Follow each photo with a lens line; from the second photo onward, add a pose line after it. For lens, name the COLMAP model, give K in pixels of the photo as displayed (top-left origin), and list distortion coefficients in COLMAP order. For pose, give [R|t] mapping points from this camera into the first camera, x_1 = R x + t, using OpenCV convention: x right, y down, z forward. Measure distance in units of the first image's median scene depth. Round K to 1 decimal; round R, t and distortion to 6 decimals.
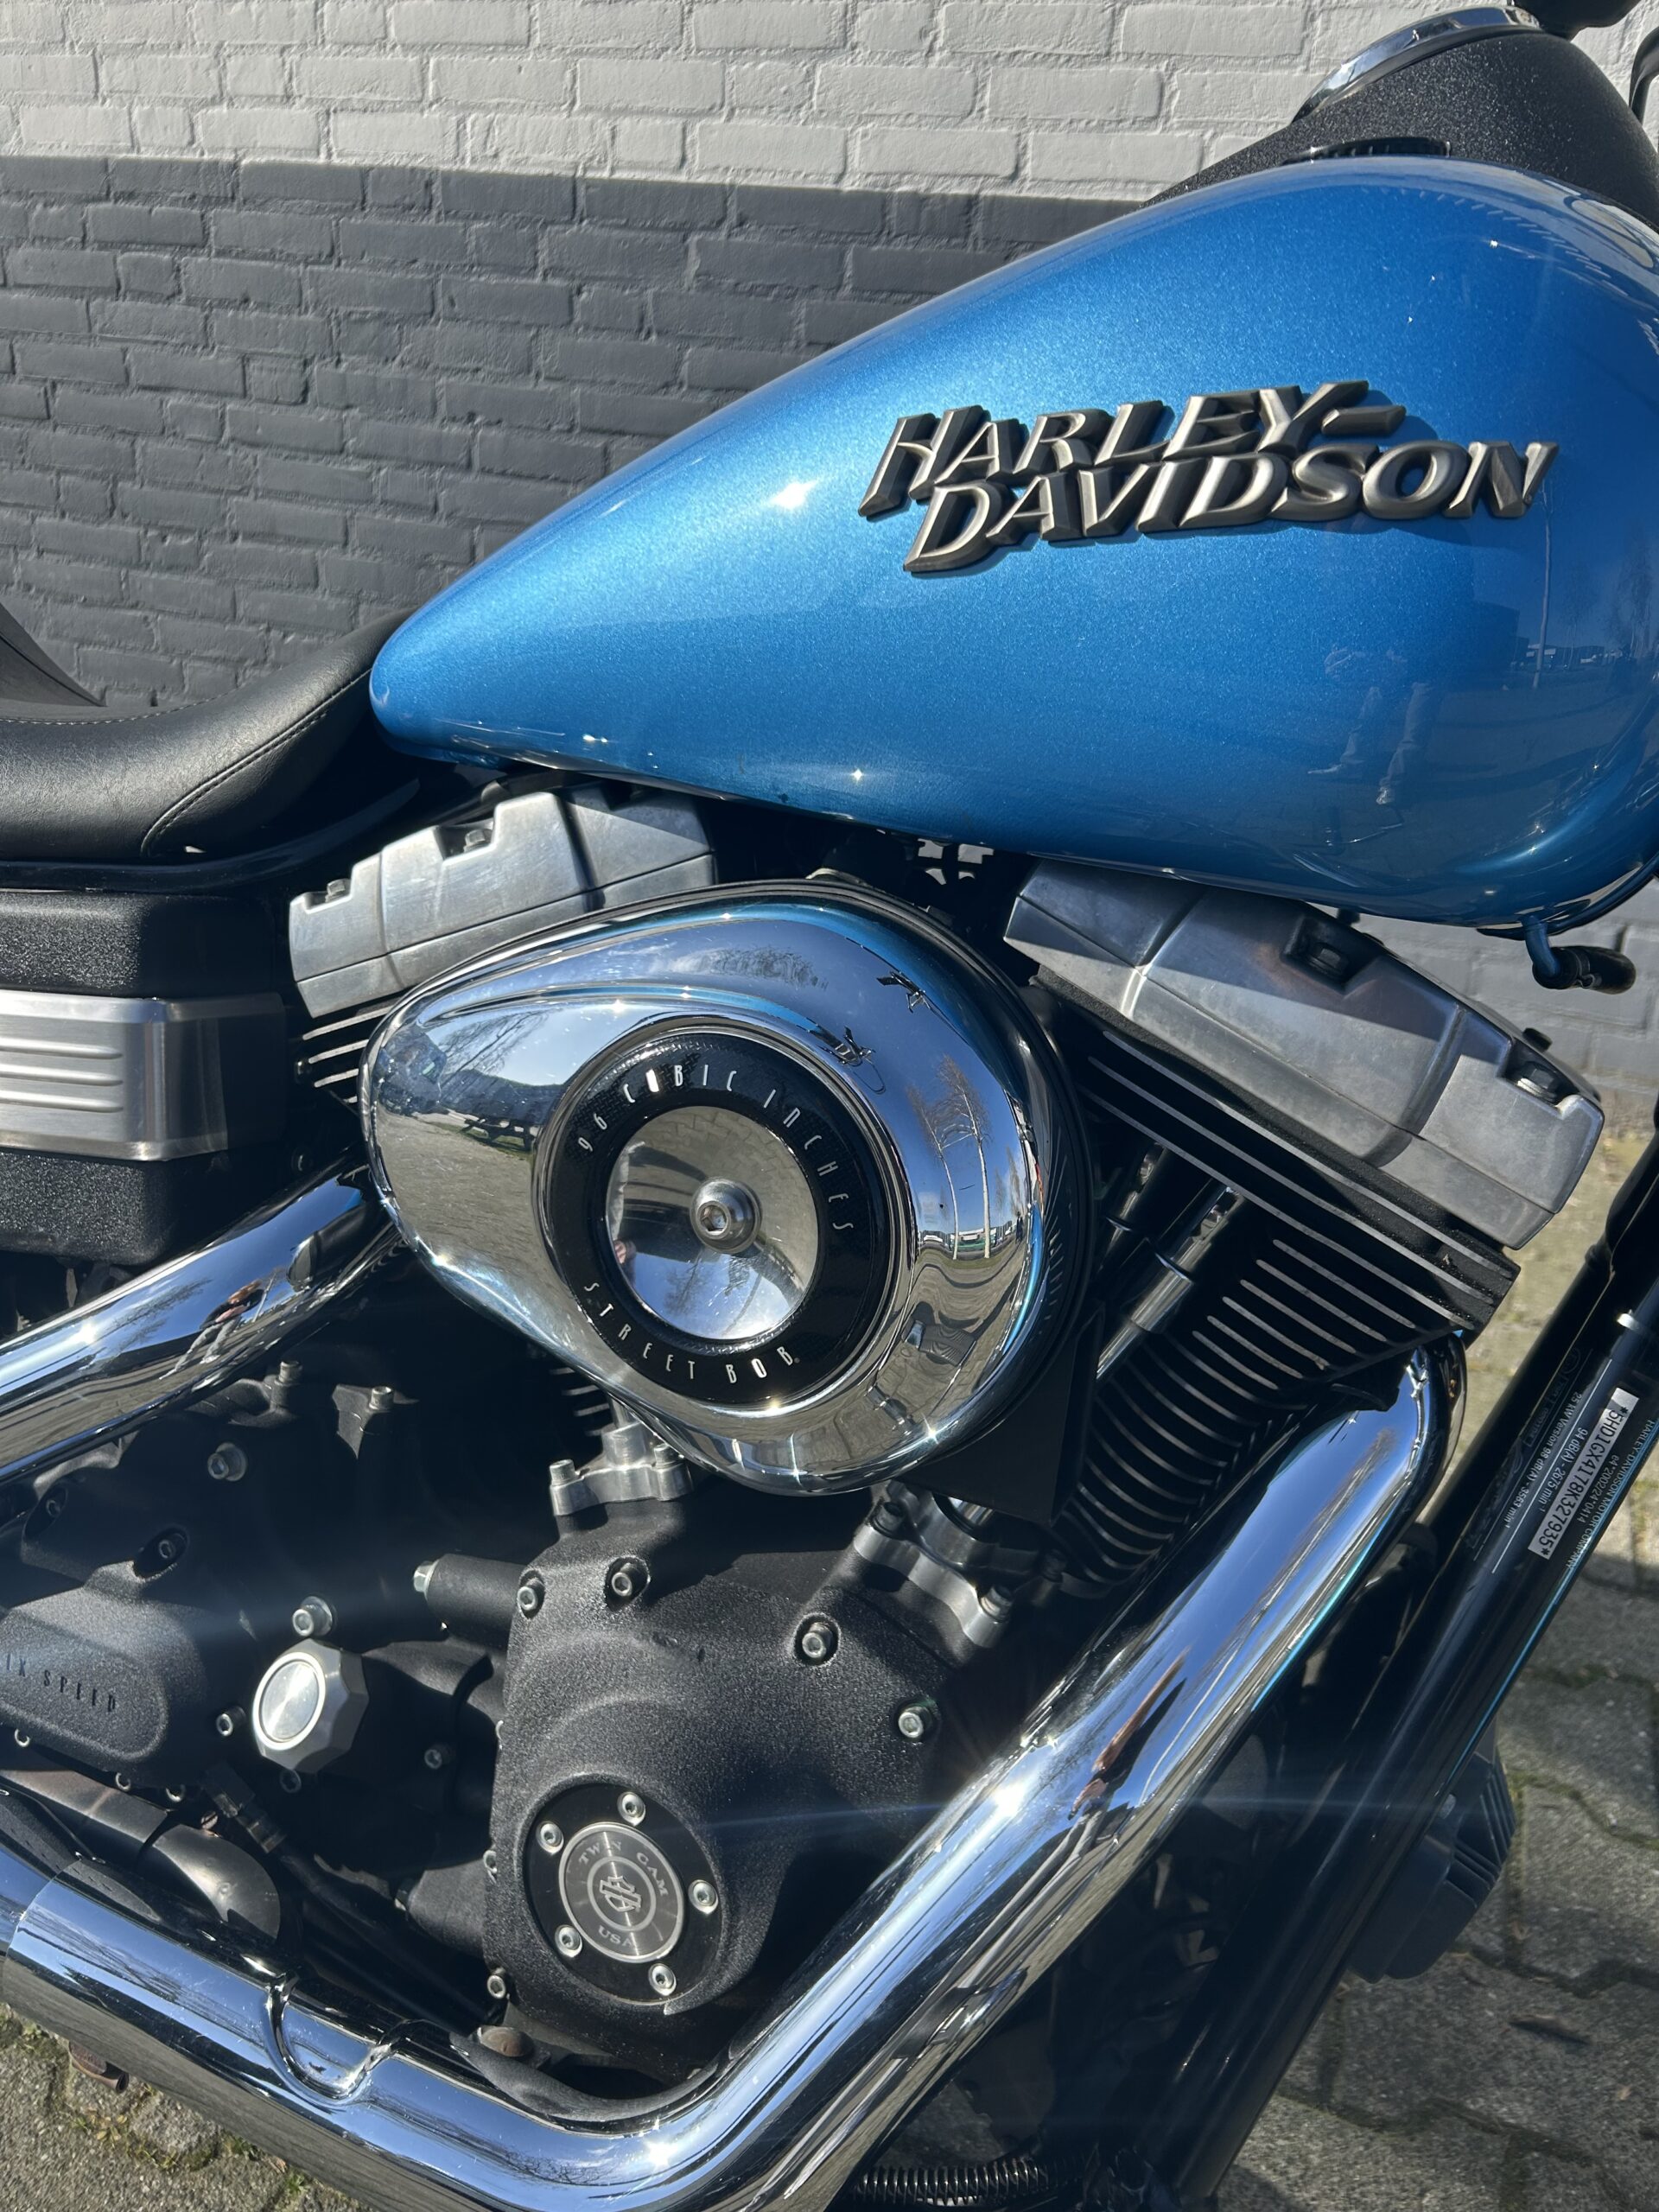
lens RADIAL K [[1660.9, 0, 856.6], [0, 1660.9, 1101.2], [0, 0, 1]] dist [0.018049, -0.024556]
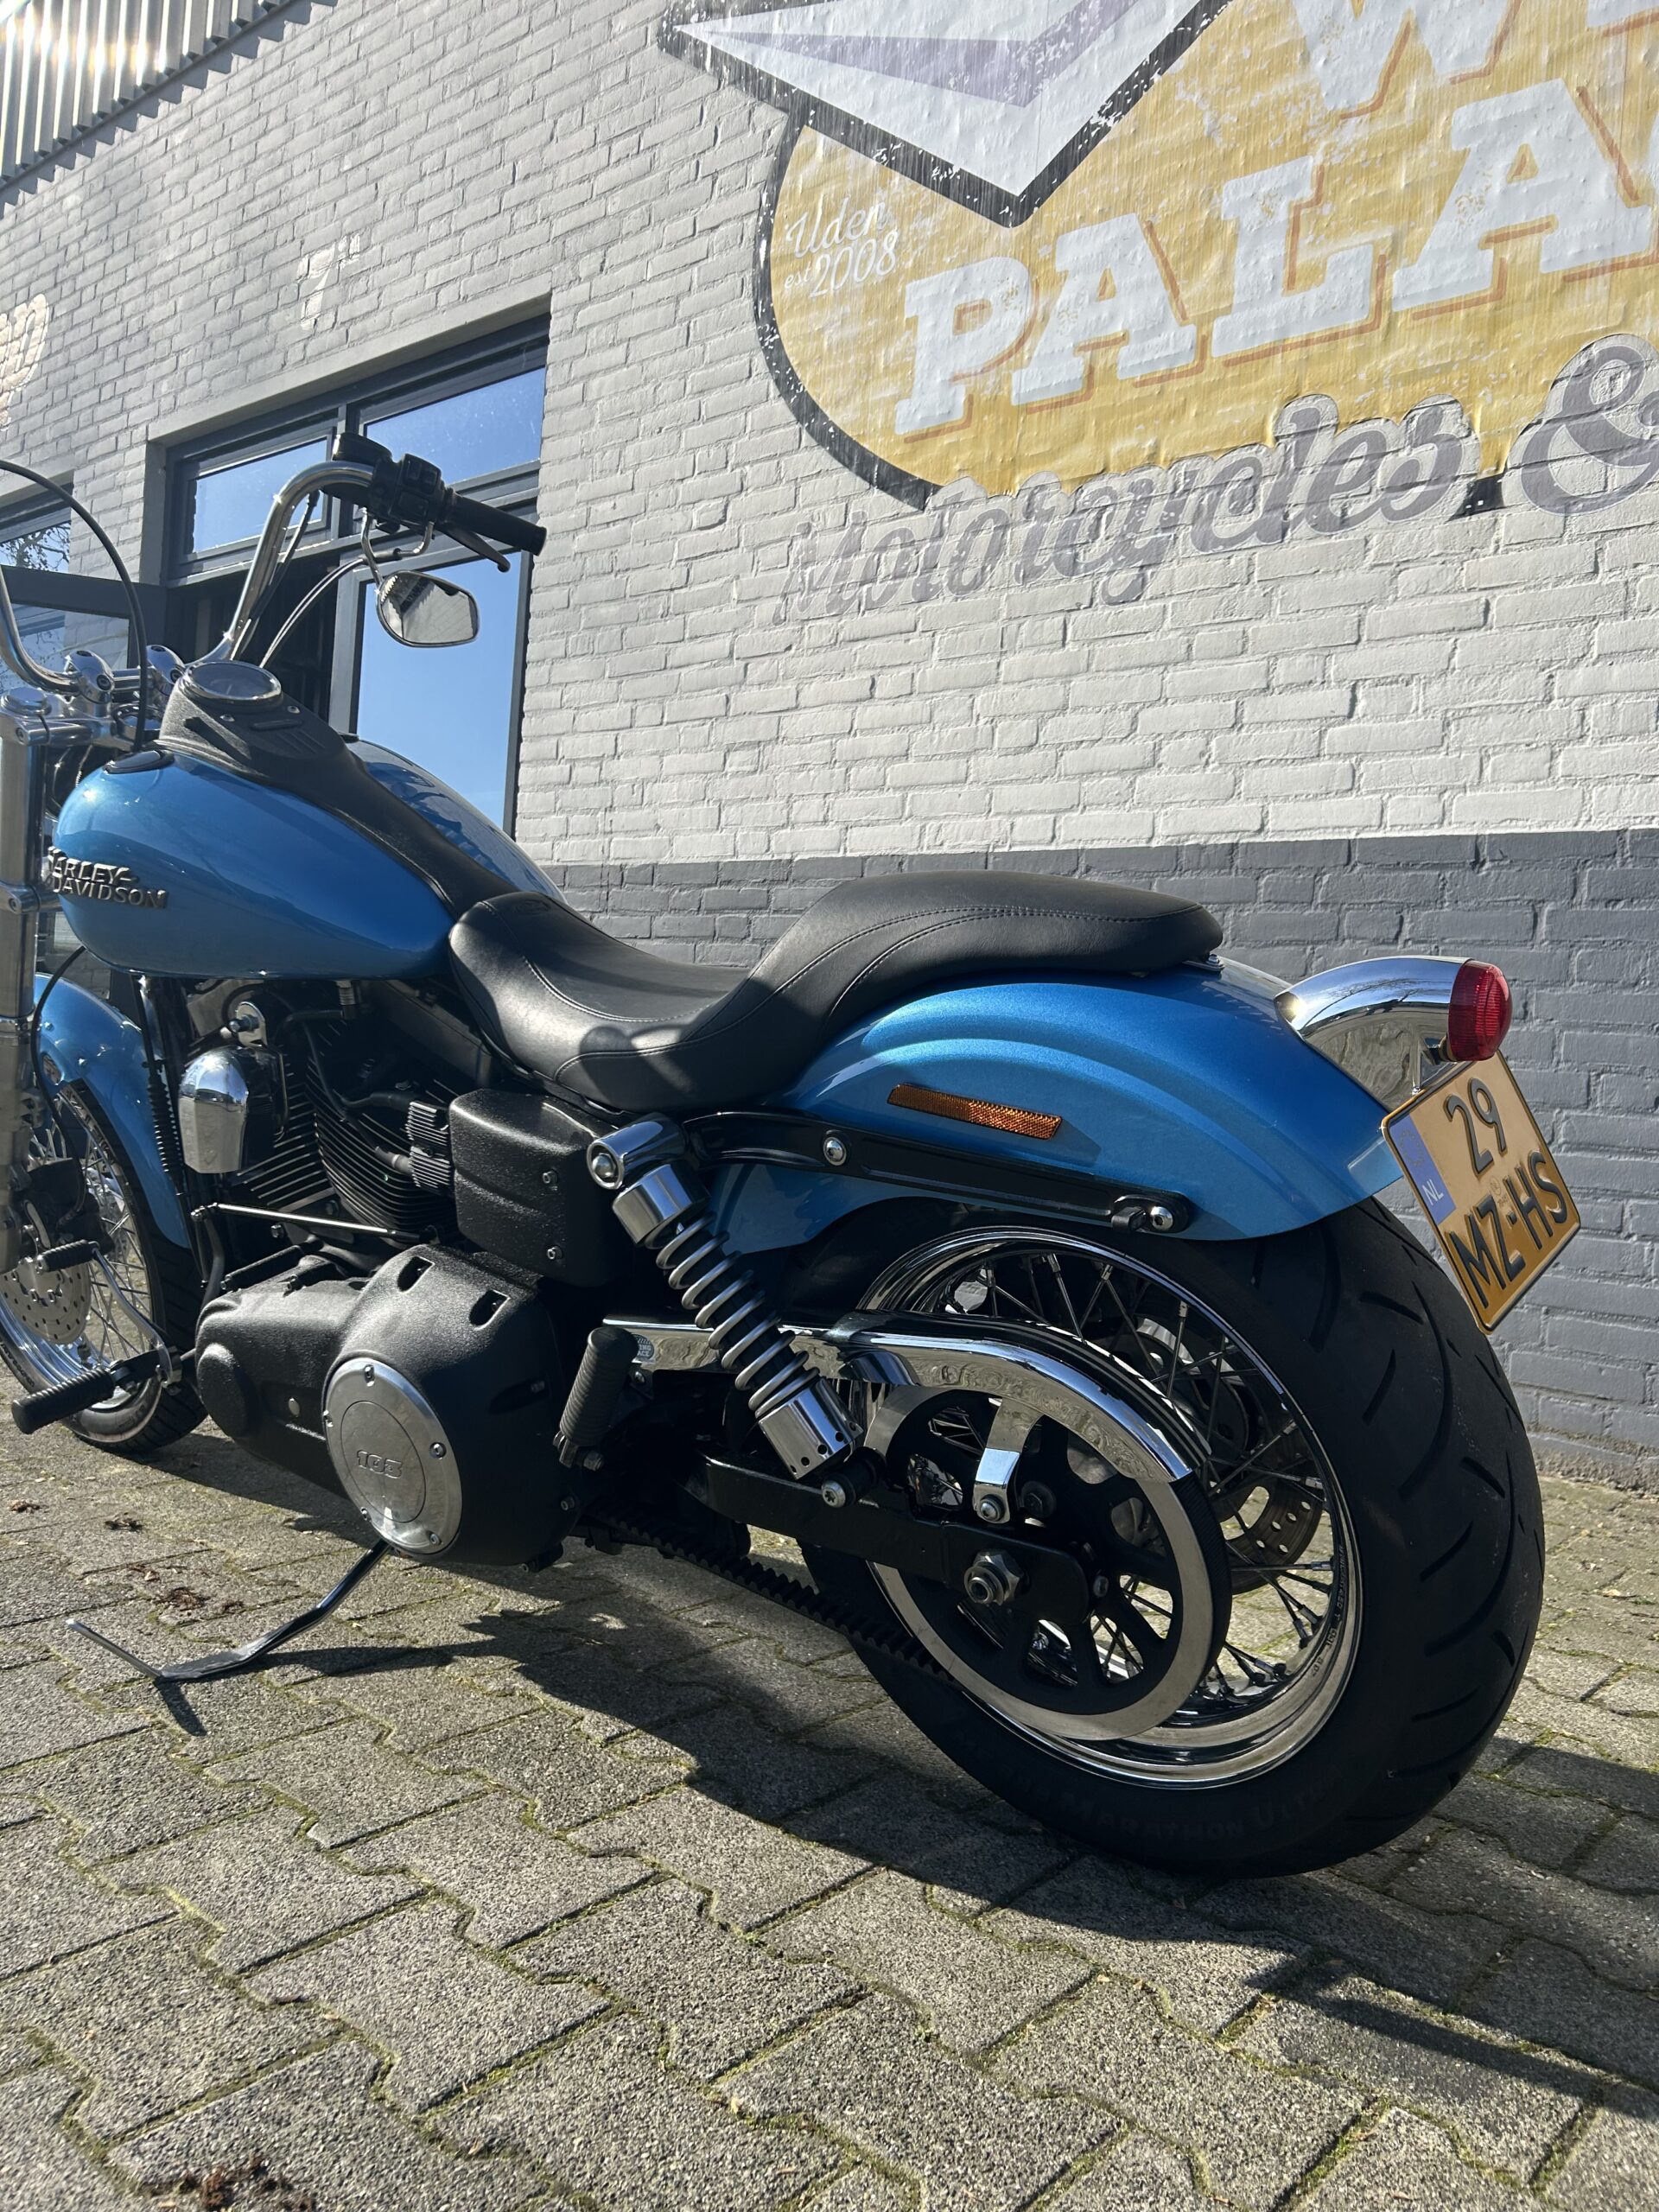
lens RADIAL K [[1684.2, 0, 827.9], [0, 1684.2, 1097.7], [0, 0, 1]] dist [0.031159, -0.028338]
pose [[0.941214, 0.001693, -0.337807, 0.215113], [-0.137826, 0.914897, -0.379431, 0.265046], [0.308416, 0.403684, 0.861347, -0.298920]]
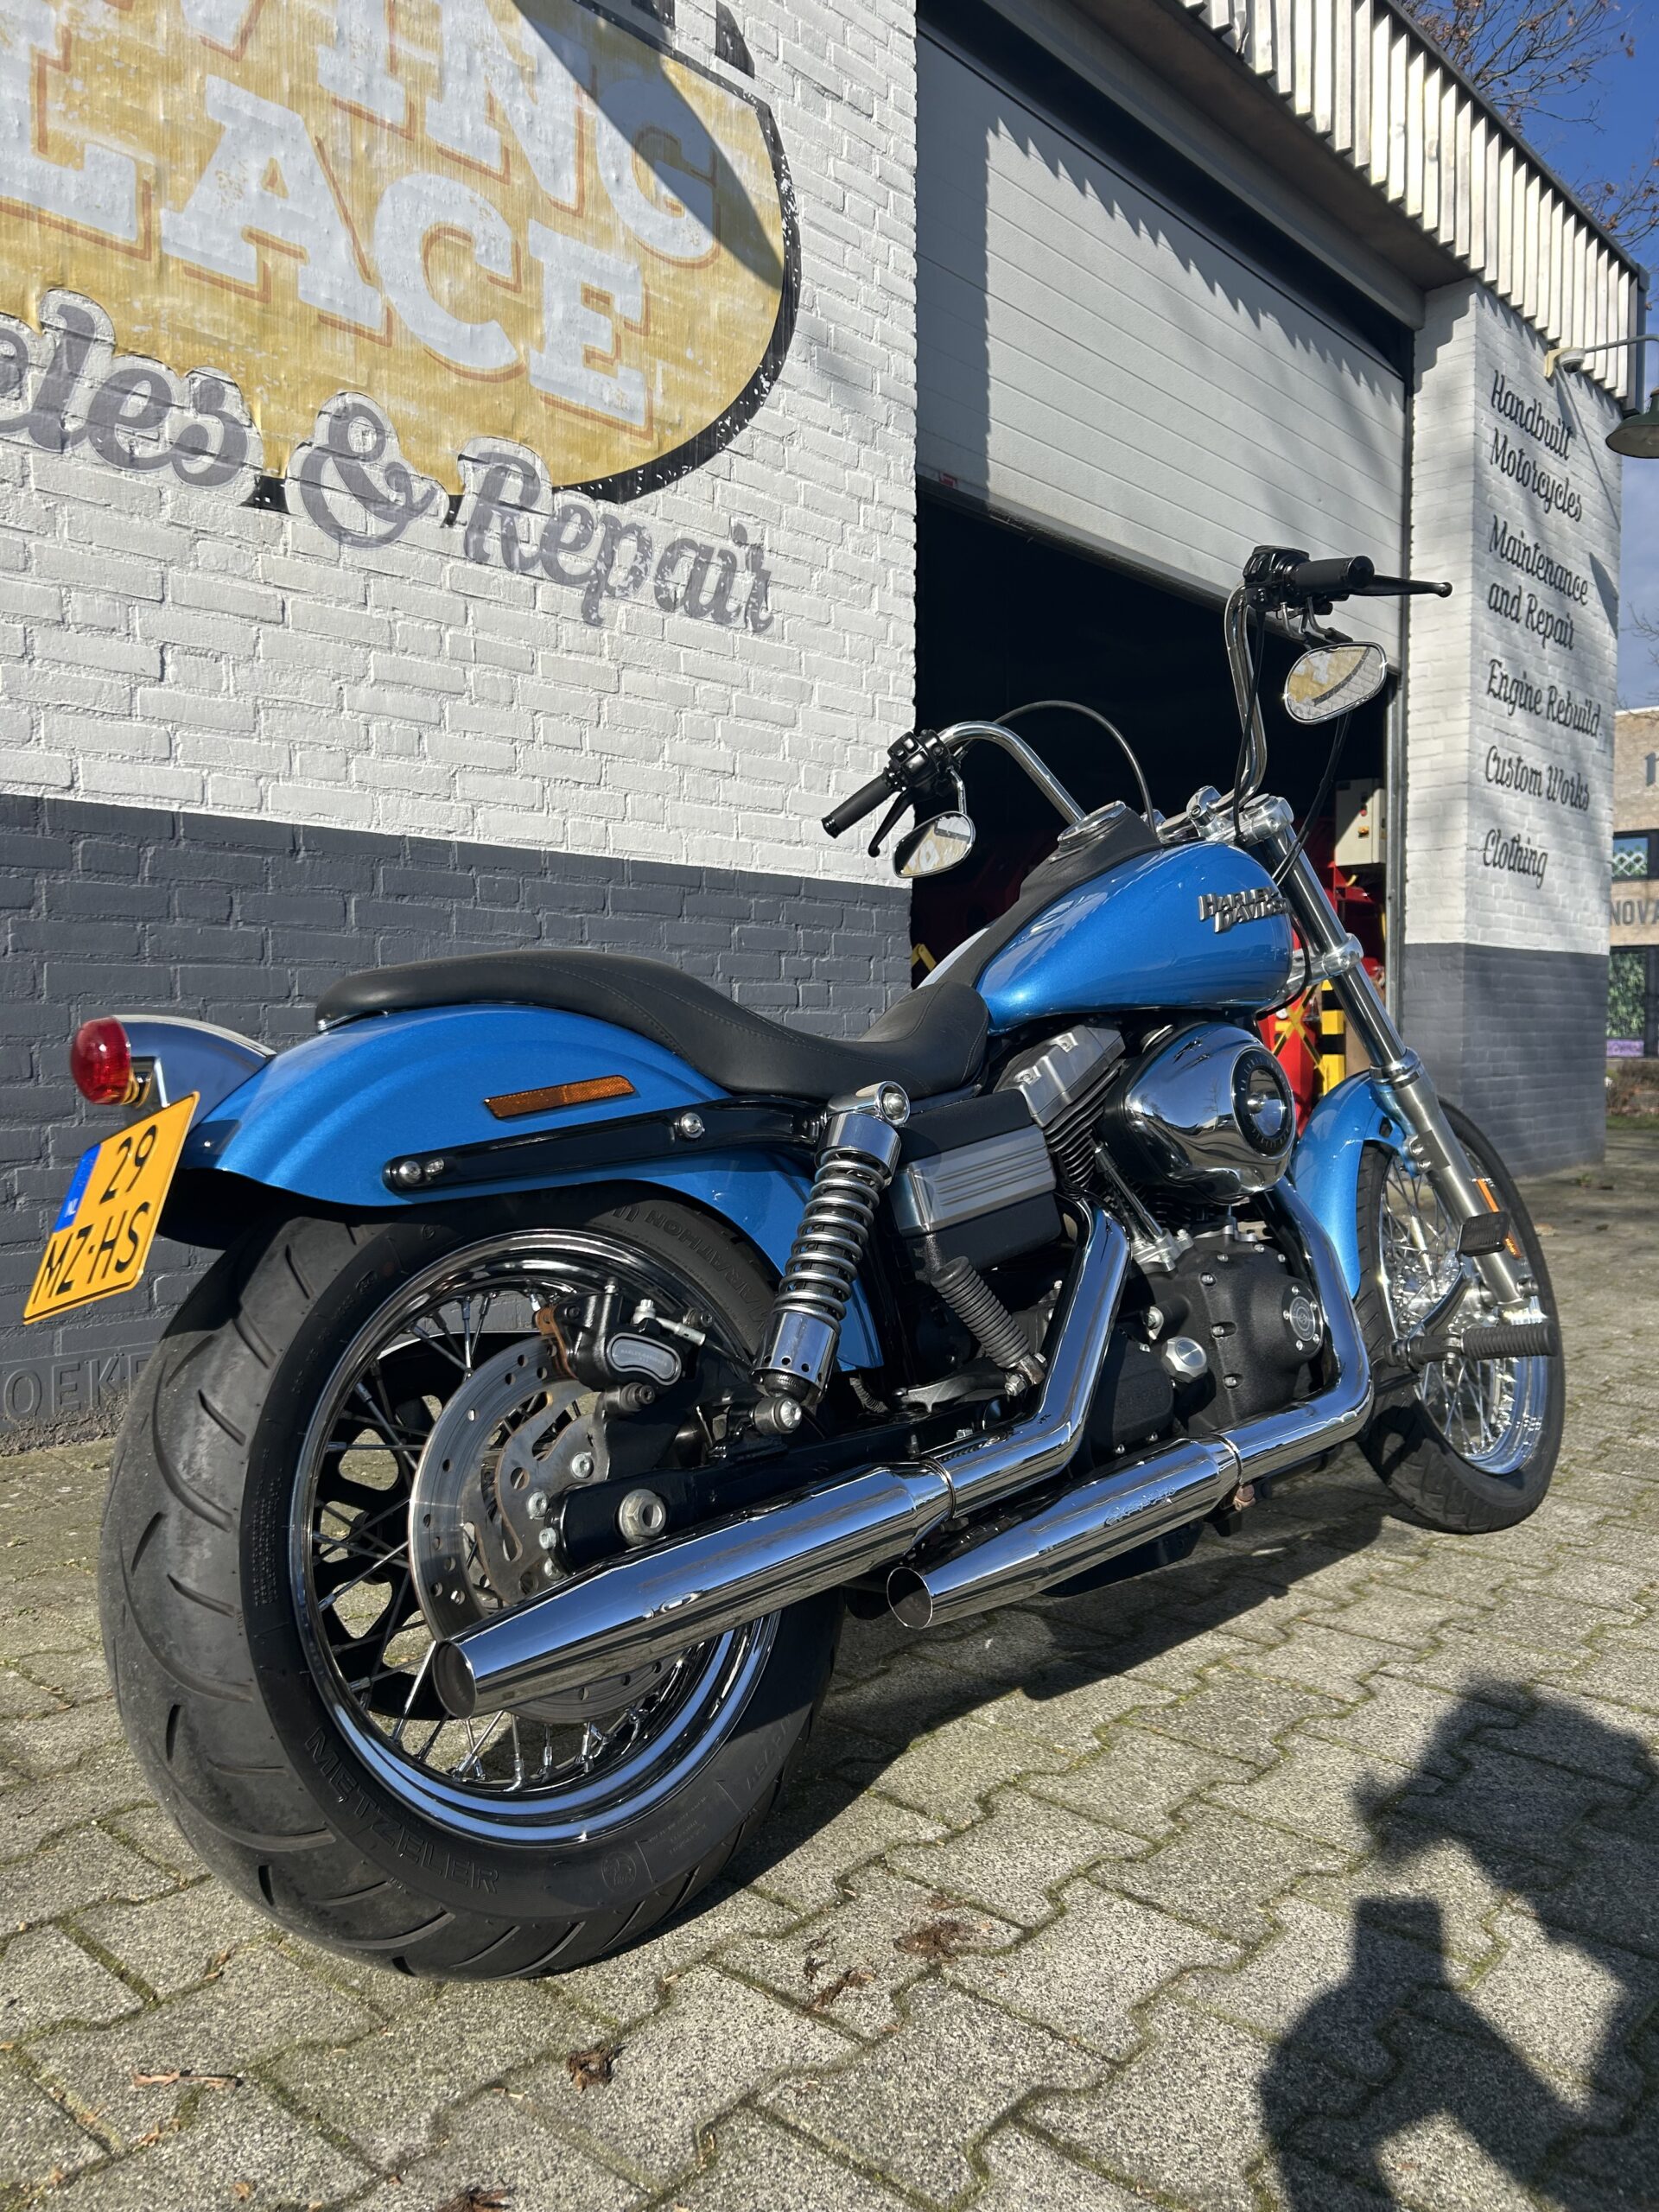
lens RADIAL K [[1667.1, 0, 825.9], [0, 1667.1, 1105.8], [0, 0, 1]] dist [0.004323, 0.003244]
pose [[0.355872, -0.113161, 0.927658, -0.840359], [0.394840, 0.917900, -0.039499, -0.032002], [-0.847028, 0.380333, 0.371336, 0.088963]]
